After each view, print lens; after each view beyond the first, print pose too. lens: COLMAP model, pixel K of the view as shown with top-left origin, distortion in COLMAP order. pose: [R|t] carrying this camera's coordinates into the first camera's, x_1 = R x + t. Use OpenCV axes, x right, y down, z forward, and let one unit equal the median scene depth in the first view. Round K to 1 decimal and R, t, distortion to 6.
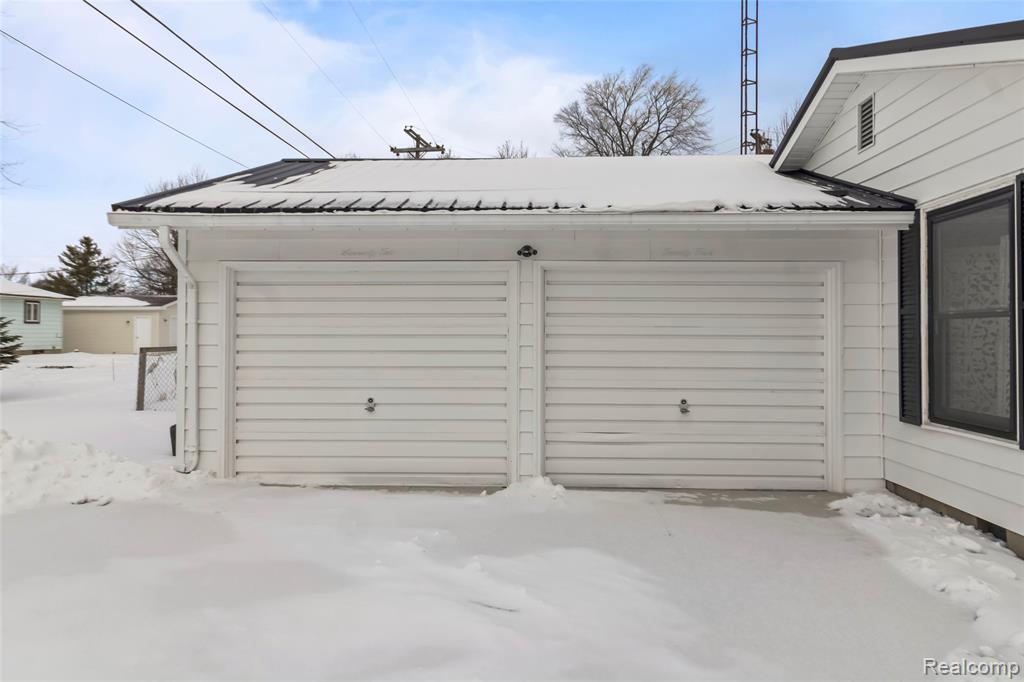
lens RADIAL K [[787.3, 0, 510.2], [0, 787.3, 342.6], [0, 0, 1]] dist [-0.003169, -0.002057]
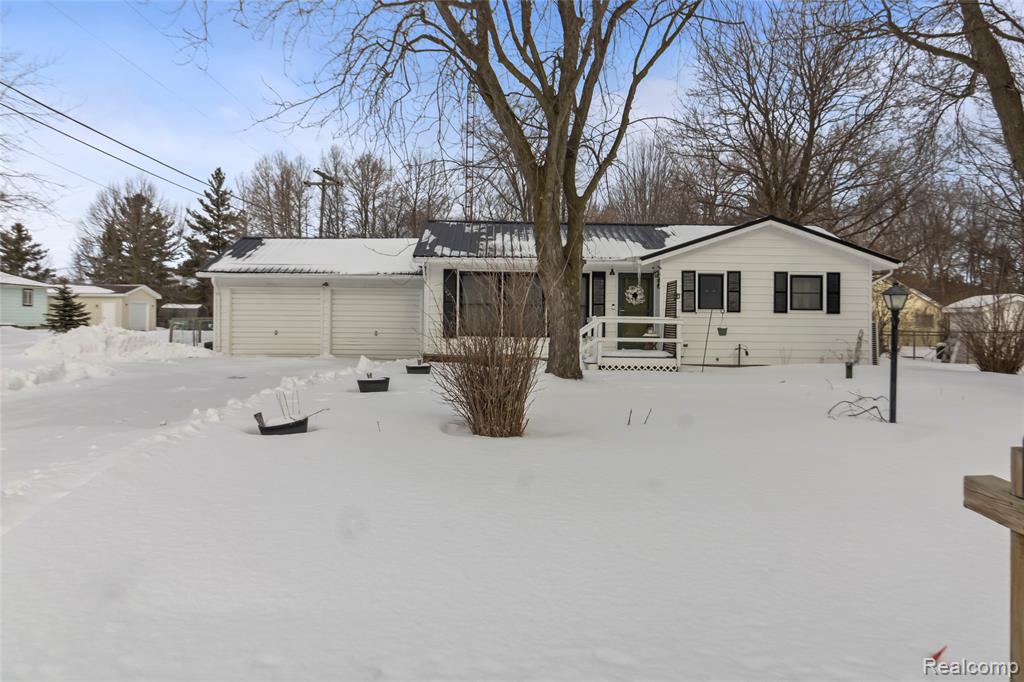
lens RADIAL K [[903.2, 0, 514.0], [0, 903.2, 340.6], [0, 0, 1]] dist [0.005435, 0.002417]
pose [[0.998487, 0.006759, 0.054567, 0.558572], [-0.007151, 0.999950, 0.006989, 0.077683], [-0.054517, -0.007369, 0.998486, -2.580565]]
